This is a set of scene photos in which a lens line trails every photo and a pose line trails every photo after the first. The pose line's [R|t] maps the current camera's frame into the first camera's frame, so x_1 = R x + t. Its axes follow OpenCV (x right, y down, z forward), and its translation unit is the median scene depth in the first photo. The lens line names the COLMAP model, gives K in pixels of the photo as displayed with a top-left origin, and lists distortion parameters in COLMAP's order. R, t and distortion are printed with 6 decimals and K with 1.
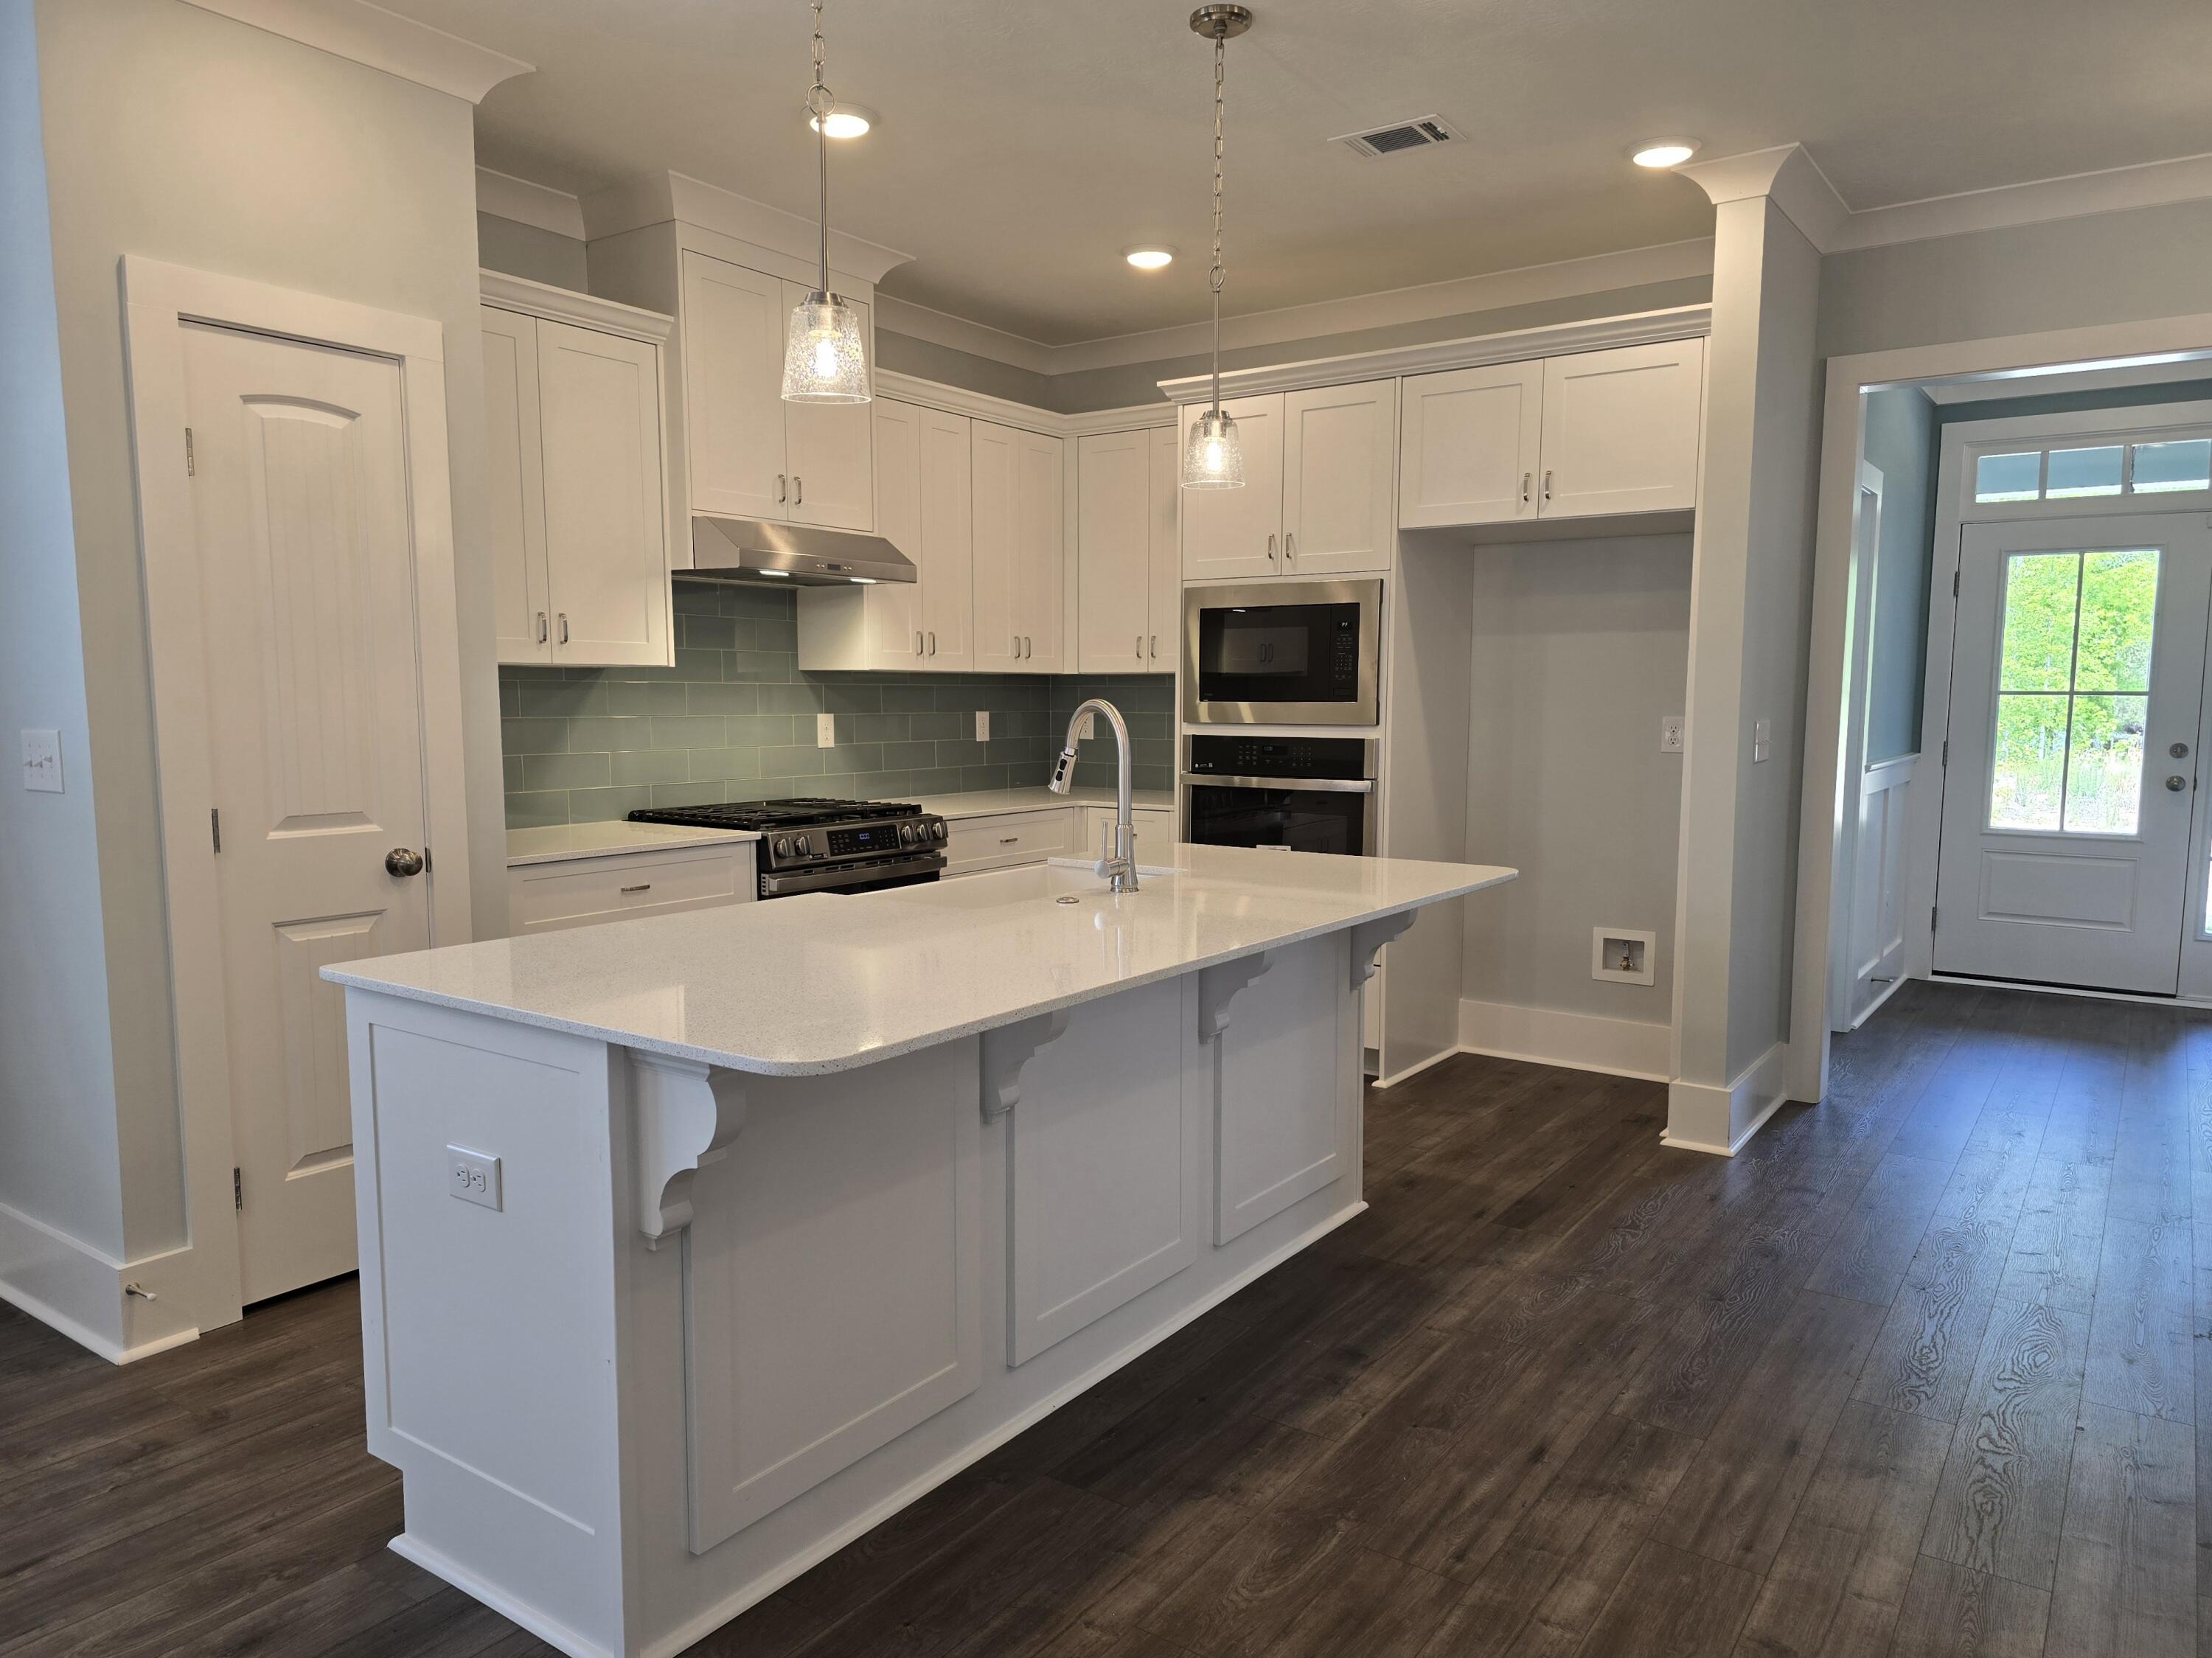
lens RADIAL K [[1480.6, 0, 1122.7], [0, 1480.6, 836.9], [0, 0, 1]] dist [0.058711, -0.052844]
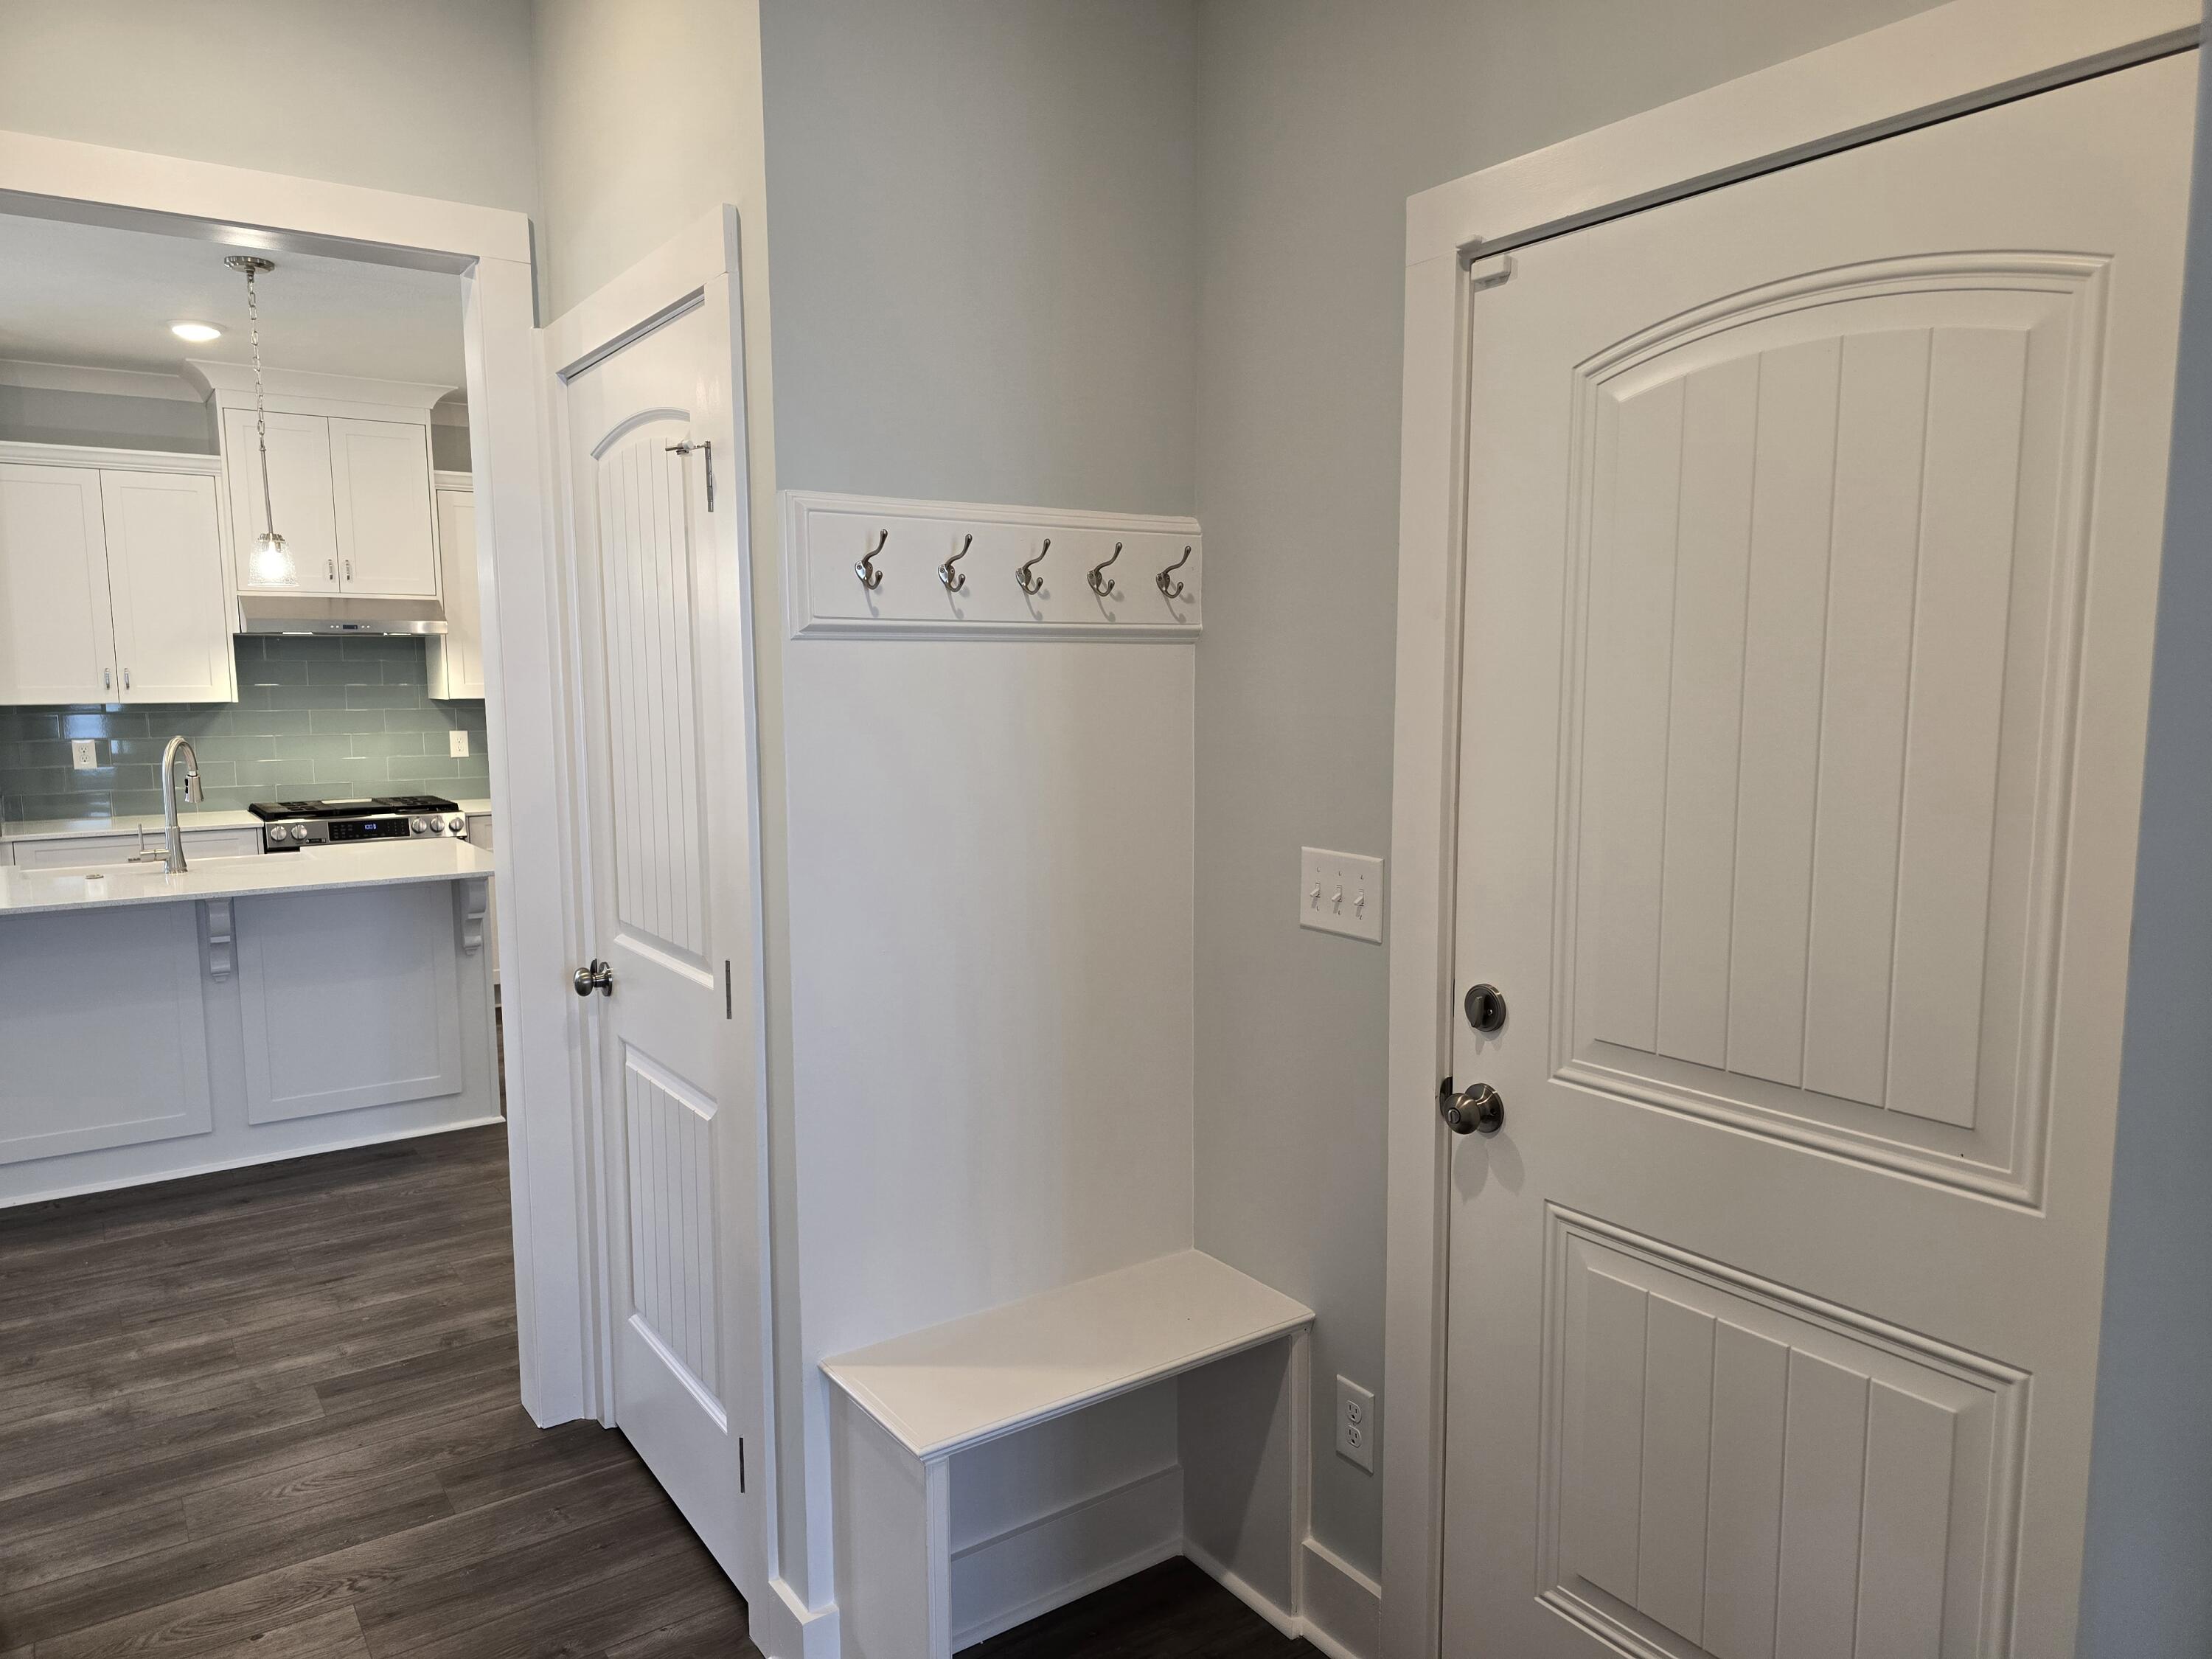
lens RADIAL K [[1480.7, 0, 1098.4], [0, 1480.7, 829.6], [0, 0, 1]] dist [0.058711, -0.052844]
pose [[0.939444, 0.026397, -0.341683, 0.707785], [-0.024290, 0.999650, 0.010447, -0.021672], [0.341839, -0.001515, 0.939757, -0.035076]]
